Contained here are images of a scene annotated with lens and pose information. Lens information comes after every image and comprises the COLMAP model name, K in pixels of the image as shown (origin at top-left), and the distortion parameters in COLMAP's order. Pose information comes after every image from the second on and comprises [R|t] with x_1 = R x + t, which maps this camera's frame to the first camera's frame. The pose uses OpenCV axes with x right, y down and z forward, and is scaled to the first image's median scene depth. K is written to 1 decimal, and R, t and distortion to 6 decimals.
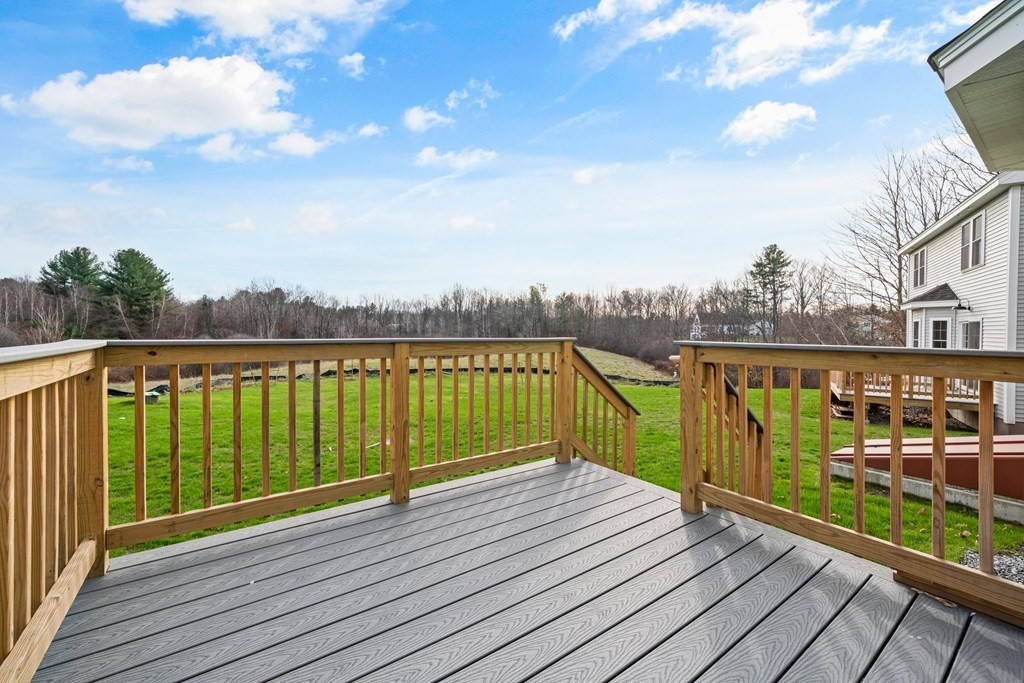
lens RADIAL K [[413.8, 0, 513.8], [0, 413.8, 331.2], [0, 0, 1]] dist [0.001035, 0.000112]
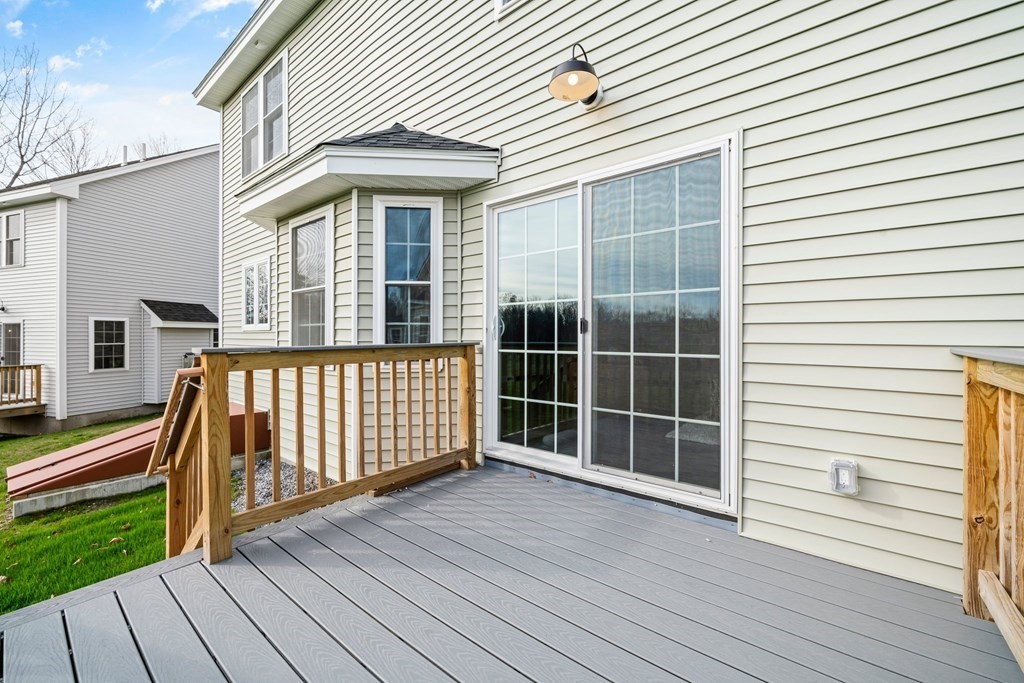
lens RADIAL K [[402.0, 0, 510.1], [0, 402.0, 337.5], [0, 0, 1]] dist [0.000204, 0.000033]
pose [[-0.278651, -0.006399, 0.960371, -0.491290], [-0.003431, 0.999978, 0.005668, 0.002003], [-0.960386, -0.001715, -0.278667, 0.710889]]
